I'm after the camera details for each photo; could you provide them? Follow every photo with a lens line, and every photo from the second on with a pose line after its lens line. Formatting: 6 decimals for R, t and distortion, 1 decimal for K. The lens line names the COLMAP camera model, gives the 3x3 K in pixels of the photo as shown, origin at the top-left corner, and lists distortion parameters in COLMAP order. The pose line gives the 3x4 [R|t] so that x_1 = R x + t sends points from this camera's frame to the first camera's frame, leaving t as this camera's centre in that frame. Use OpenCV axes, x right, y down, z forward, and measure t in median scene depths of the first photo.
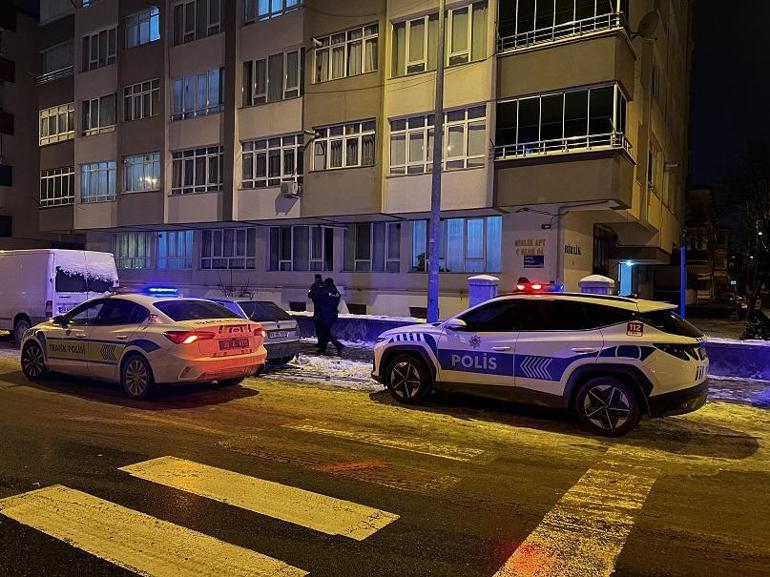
lens RADIAL K [[582.4, 0, 387.2], [0, 582.4, 284.3], [0, 0, 1]] dist [0.073050, -0.091736]
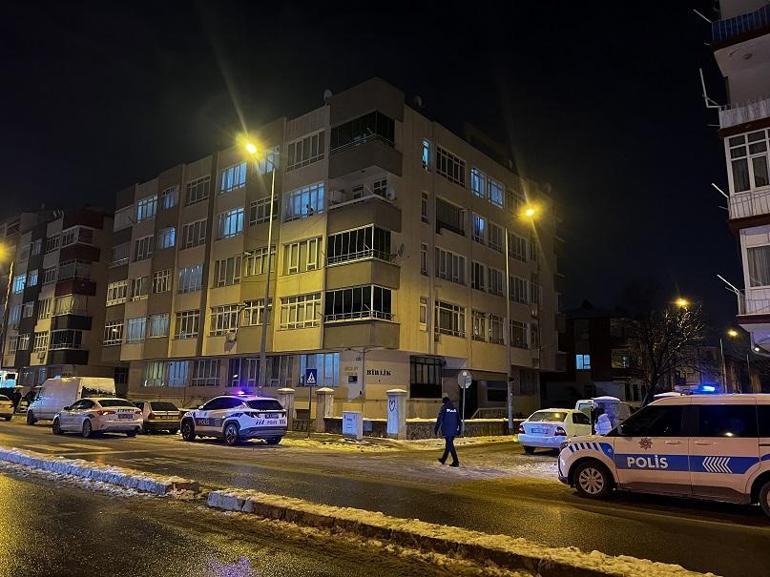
lens RADIAL K [[582.4, 0, 387.2], [0, 582.4, 284.3], [0, 0, 1]] dist [0.073050, -0.091736]
pose [[0.990685, -0.028389, -0.133180, 0.490886], [0.002050, 0.981024, -0.193873, 0.014521], [0.136157, 0.191795, 0.971944, -0.581382]]
